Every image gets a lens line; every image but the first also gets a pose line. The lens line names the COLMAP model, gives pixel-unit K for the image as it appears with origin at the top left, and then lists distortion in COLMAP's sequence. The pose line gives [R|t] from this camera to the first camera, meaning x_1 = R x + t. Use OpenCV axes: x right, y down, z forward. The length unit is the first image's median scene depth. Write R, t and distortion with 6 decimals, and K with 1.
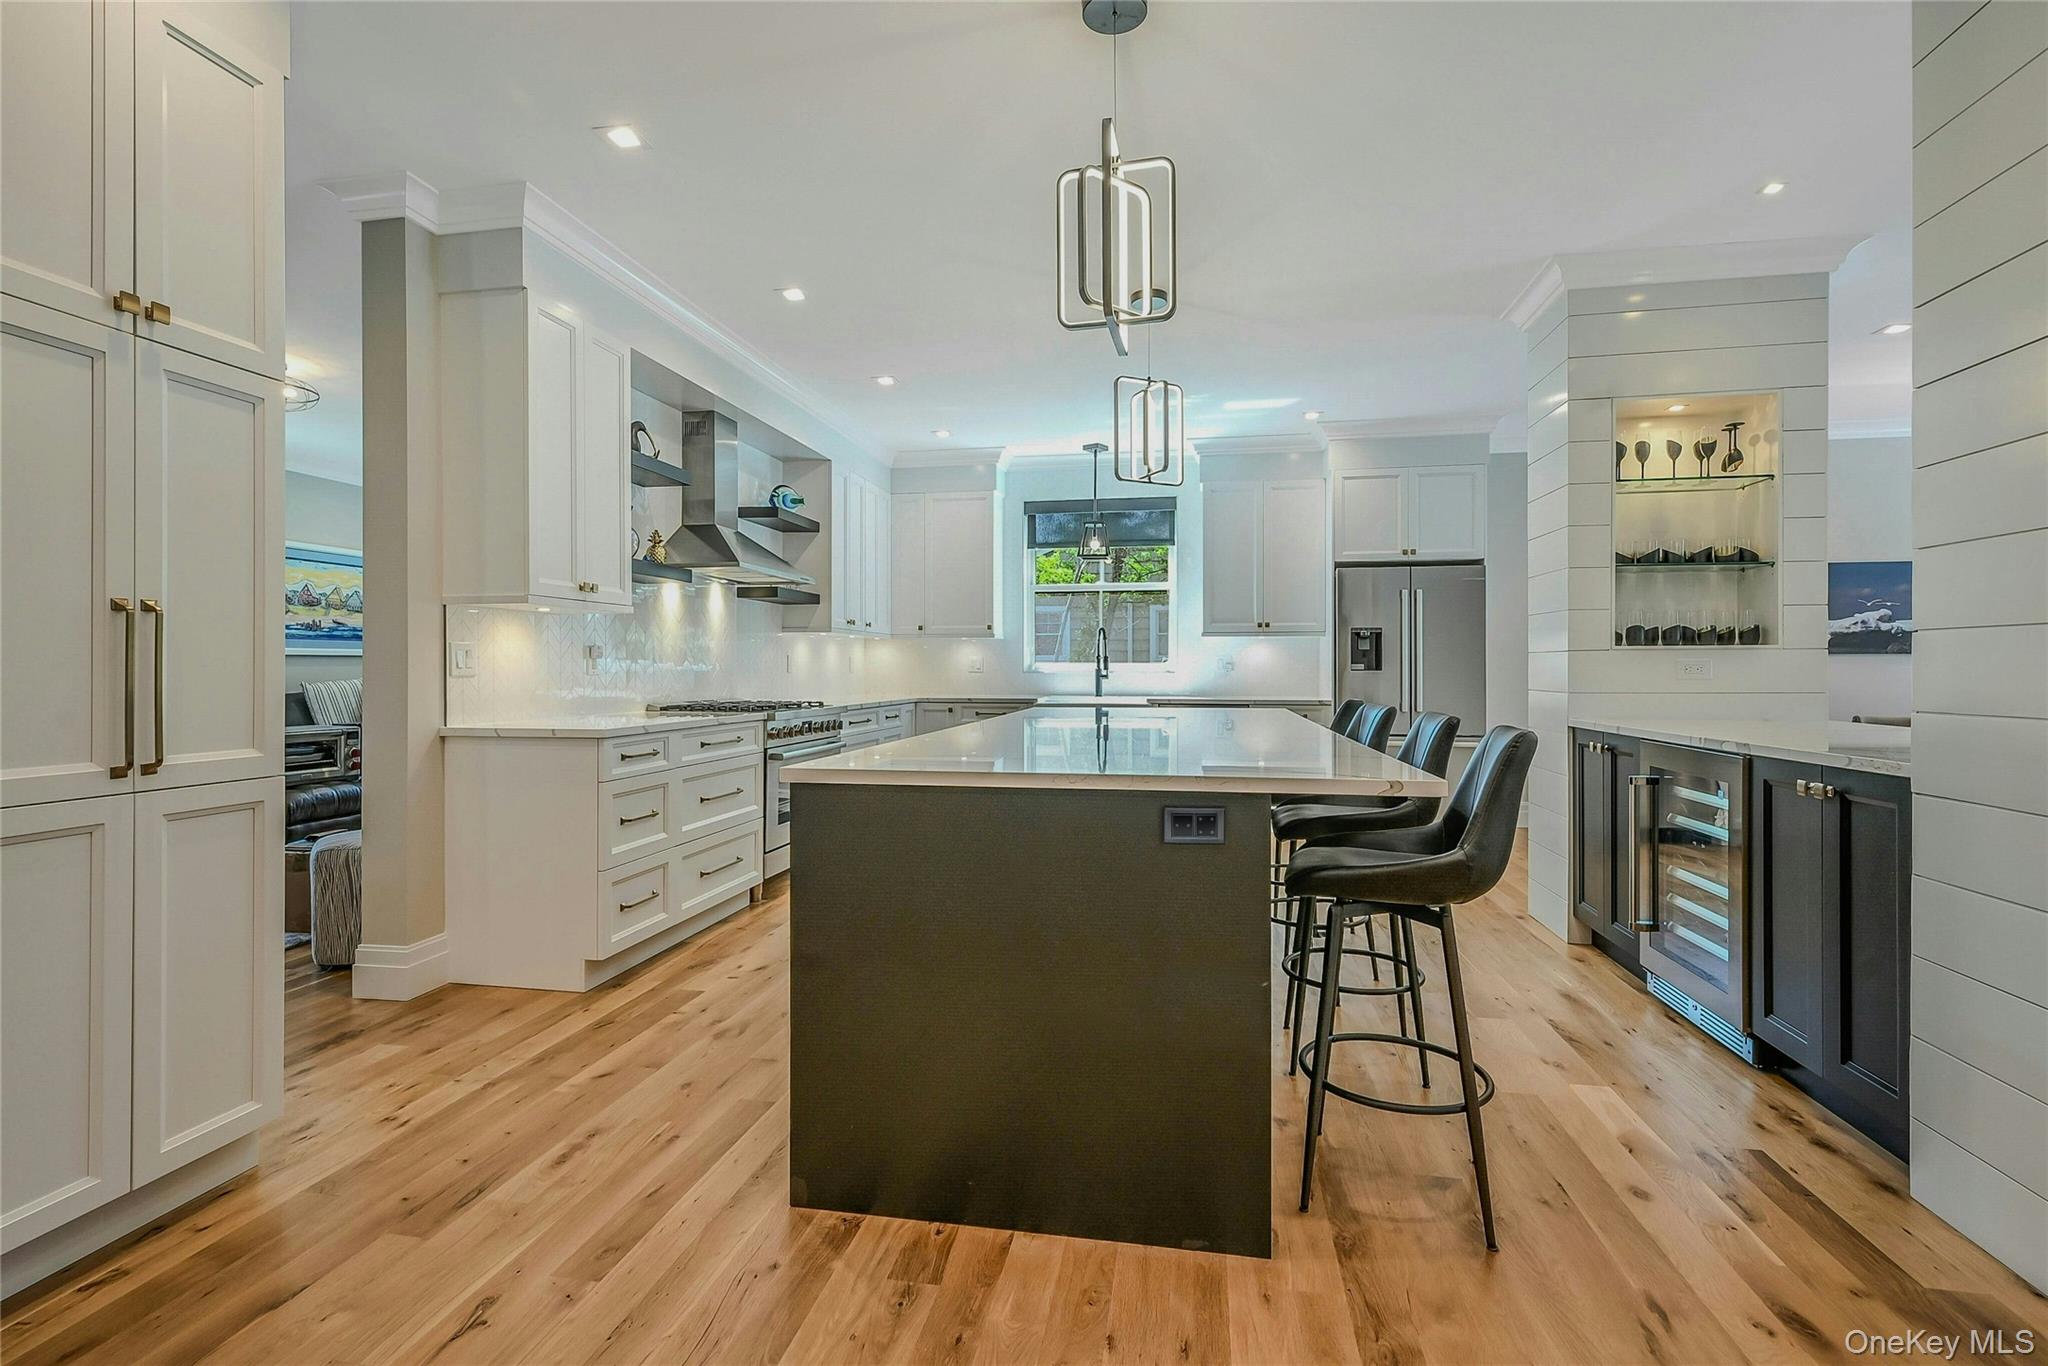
lens RADIAL K [[946.9, 0, 1014.2], [0, 946.9, 666.6], [0, 0, 1]] dist [0.002317, 0.000327]
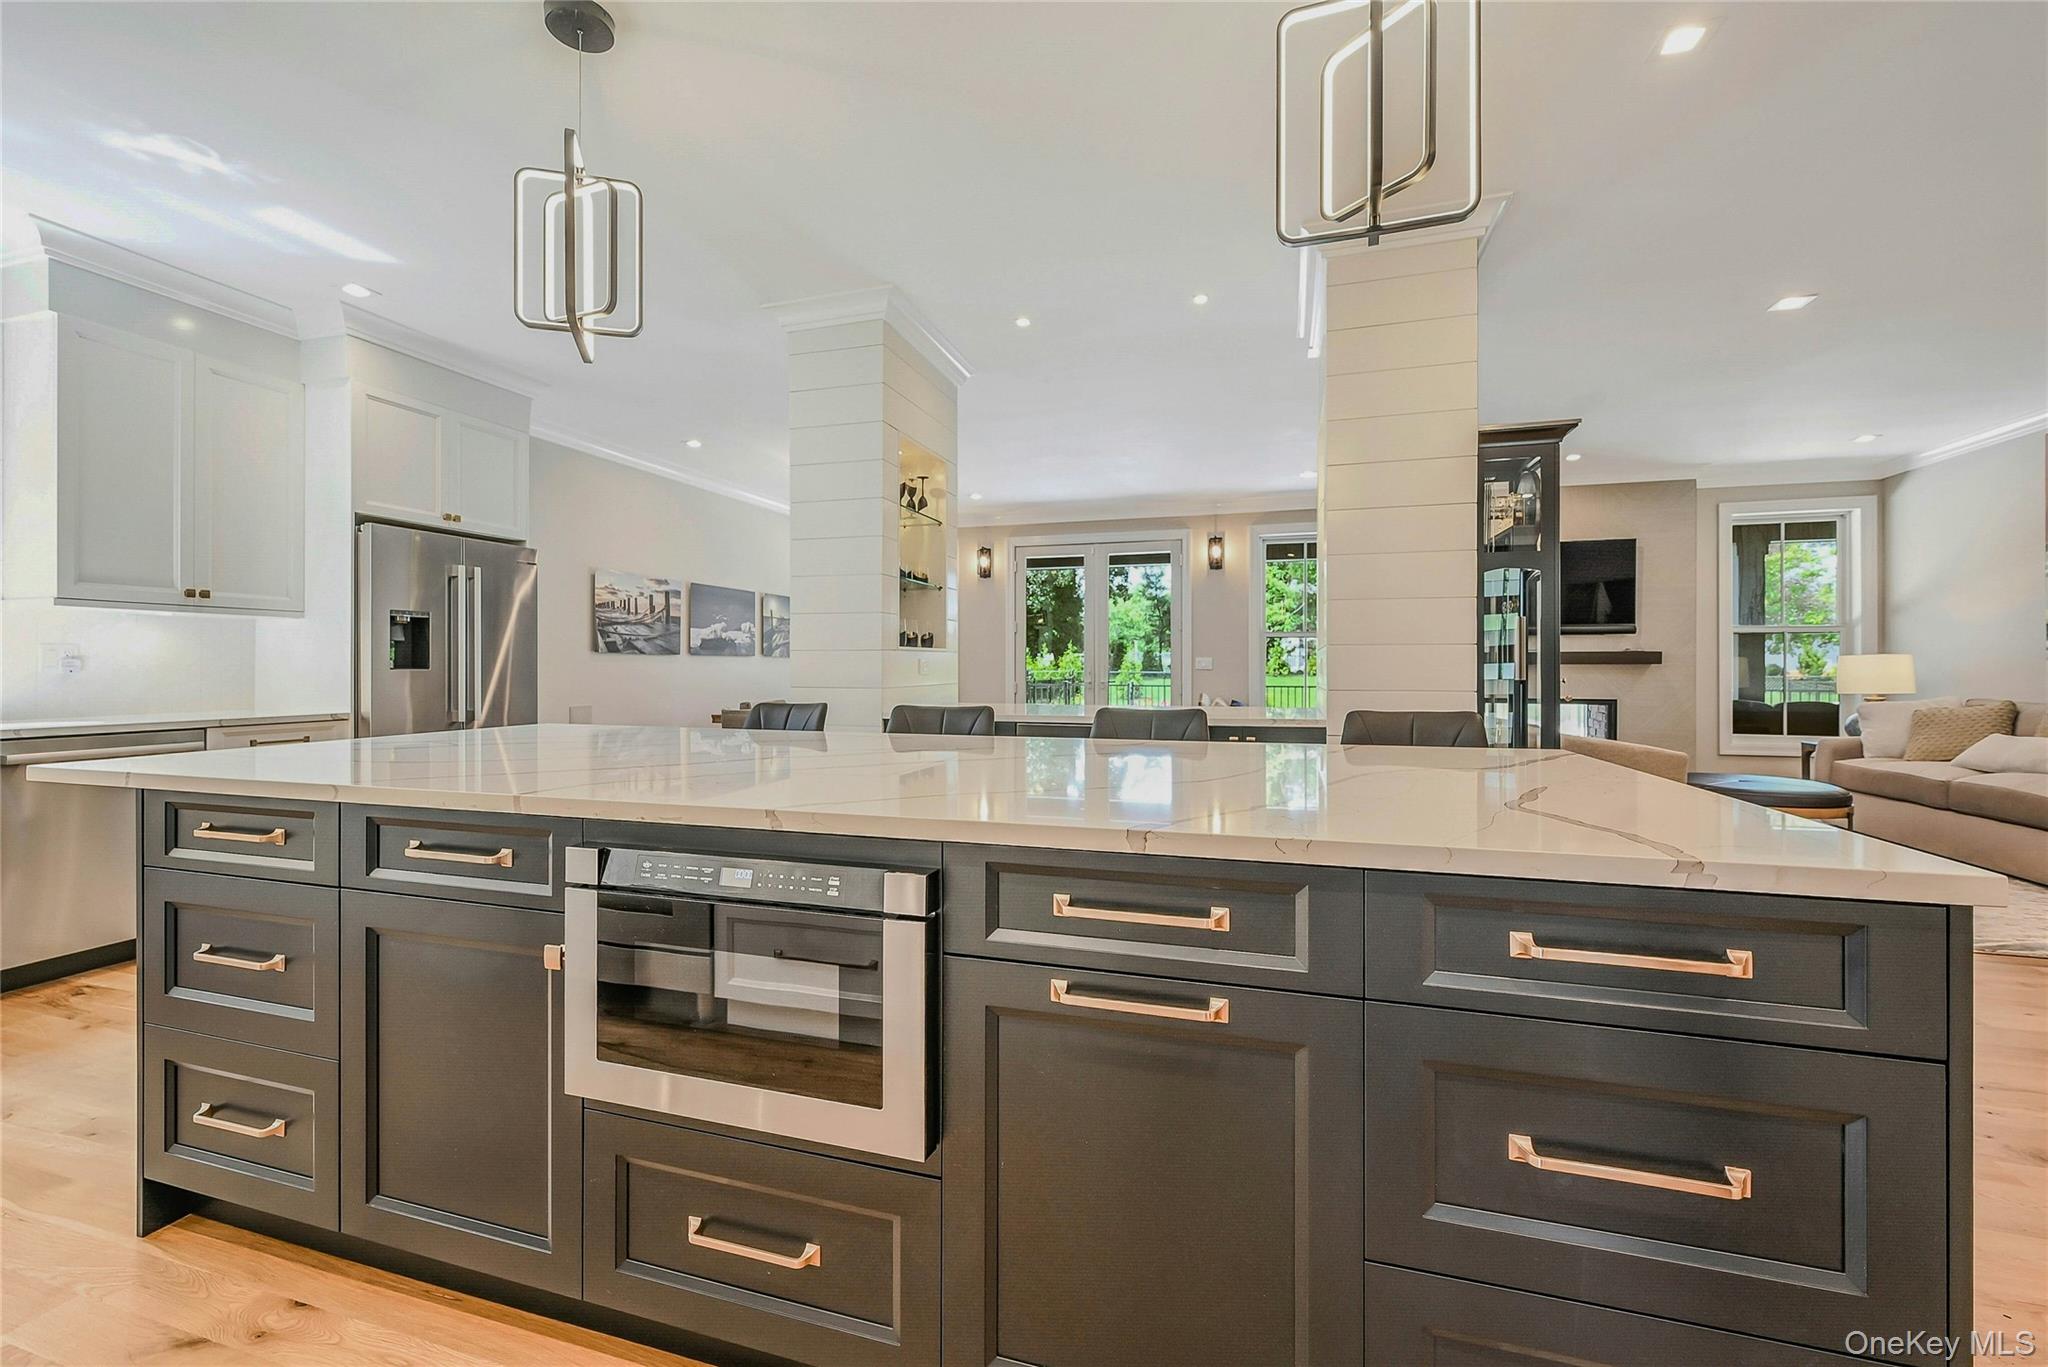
lens RADIAL K [[841.7, 0, 1019.4], [0, 841.7, 672.6], [0, 0, 1]] dist [0.001185, 0.000113]
pose [[0.108390, -0.007095, 0.994083, -0.226533], [-0.000725, 0.999974, 0.007216, 0.001888], [-0.994108, -0.001503, 0.108382, 0.455438]]
